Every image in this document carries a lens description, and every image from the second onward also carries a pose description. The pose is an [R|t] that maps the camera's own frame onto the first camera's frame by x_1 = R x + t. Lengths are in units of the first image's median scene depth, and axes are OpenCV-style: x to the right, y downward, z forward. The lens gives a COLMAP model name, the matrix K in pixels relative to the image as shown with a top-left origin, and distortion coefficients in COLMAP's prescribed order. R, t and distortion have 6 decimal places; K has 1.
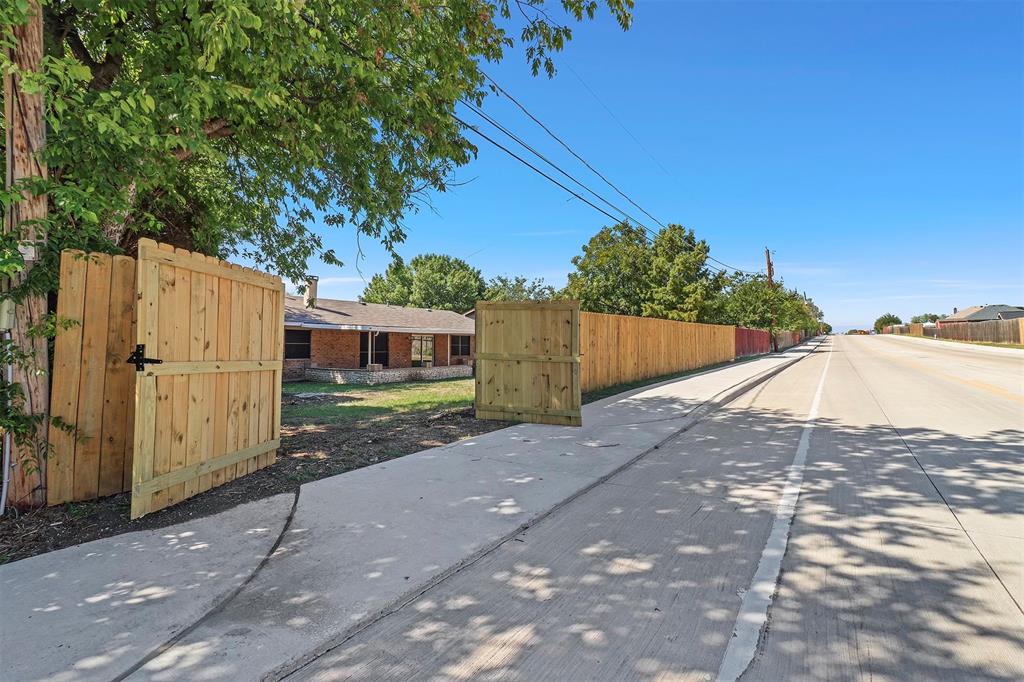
lens RADIAL K [[476.0, 0, 509.4], [0, 476.0, 337.5], [0, 0, 1]] dist [-0.000358, 0.000019]
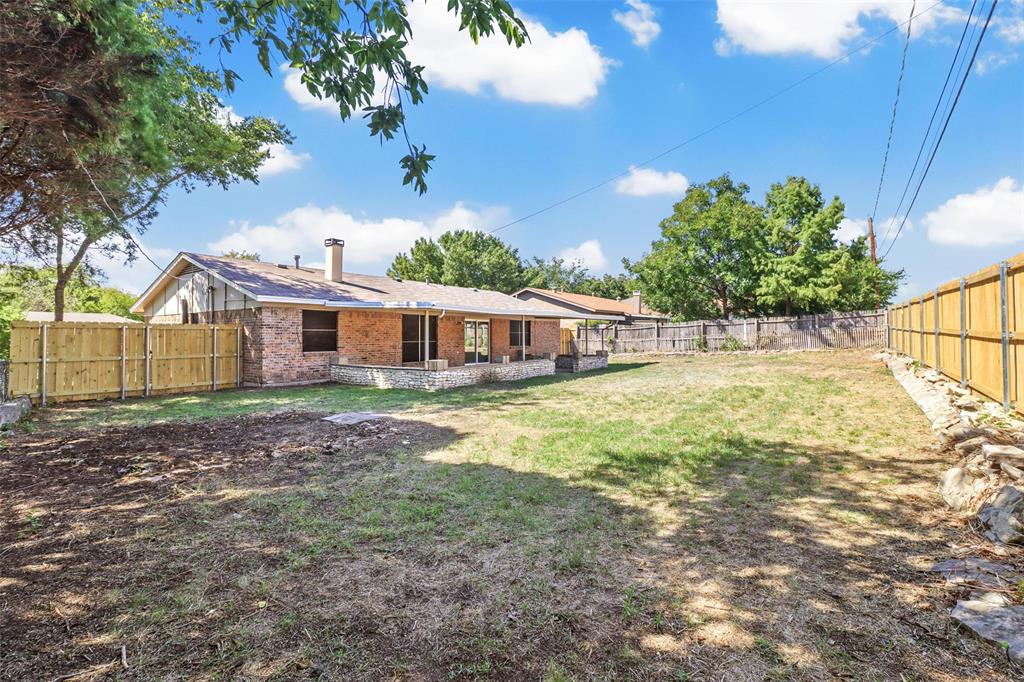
lens RADIAL K [[476.0, 0, 515.1], [0, 476.0, 341.2], [0, 0, 1]] dist [-0.000358, 0.000019]
pose [[0.999920, -0.002445, -0.012383, -0.096205], [0.002833, 0.999501, 0.031466, 0.005339], [0.012300, -0.031498, 0.999428, 0.196243]]
